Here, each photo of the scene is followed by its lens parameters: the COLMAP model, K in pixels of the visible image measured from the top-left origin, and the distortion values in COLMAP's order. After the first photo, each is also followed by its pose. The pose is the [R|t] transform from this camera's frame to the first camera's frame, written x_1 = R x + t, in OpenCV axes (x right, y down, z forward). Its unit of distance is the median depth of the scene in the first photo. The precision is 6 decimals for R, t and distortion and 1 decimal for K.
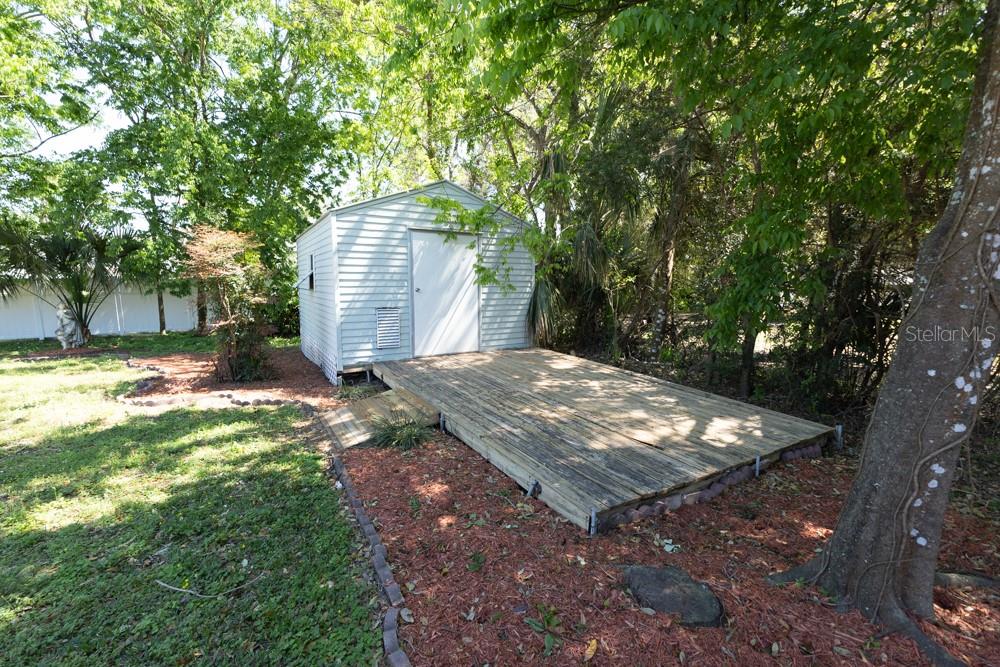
lens RADIAL K [[432.3, 0, 500.0], [0, 432.3, 329.3], [0, 0, 1]] dist [0.014634, -0.001065]
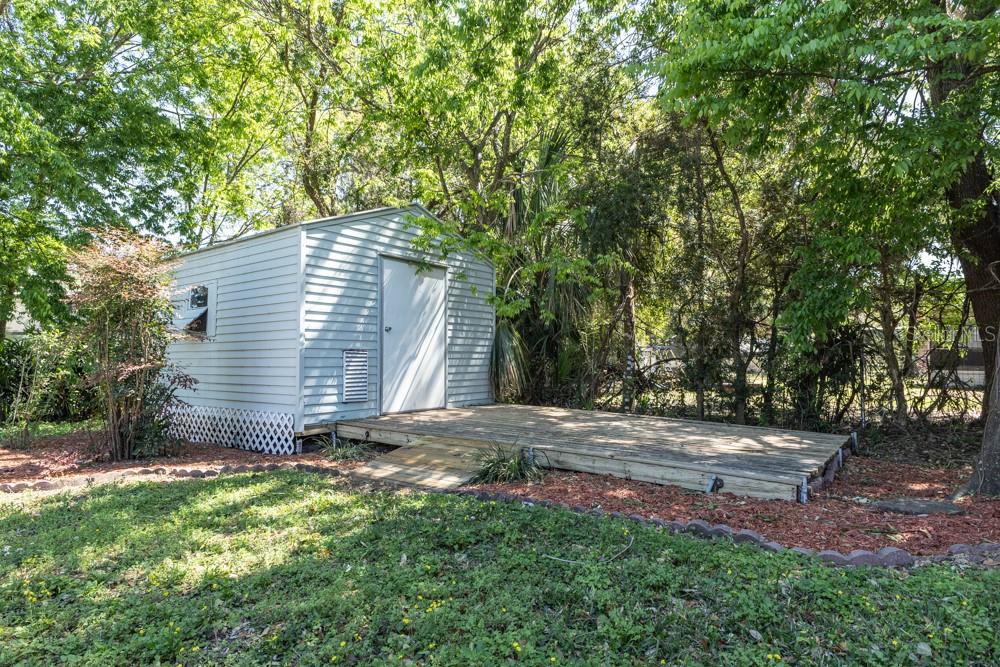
lens RADIAL K [[566.4, 0, 499.4], [0, 566.4, 337.4], [0, 0, 1]] dist [0.006376, 0.000190]
pose [[0.932830, 0.007764, 0.360233, -0.380504], [0.044341, 0.989695, -0.136151, 0.078482], [-0.357578, 0.142978, 0.922873, -0.048979]]
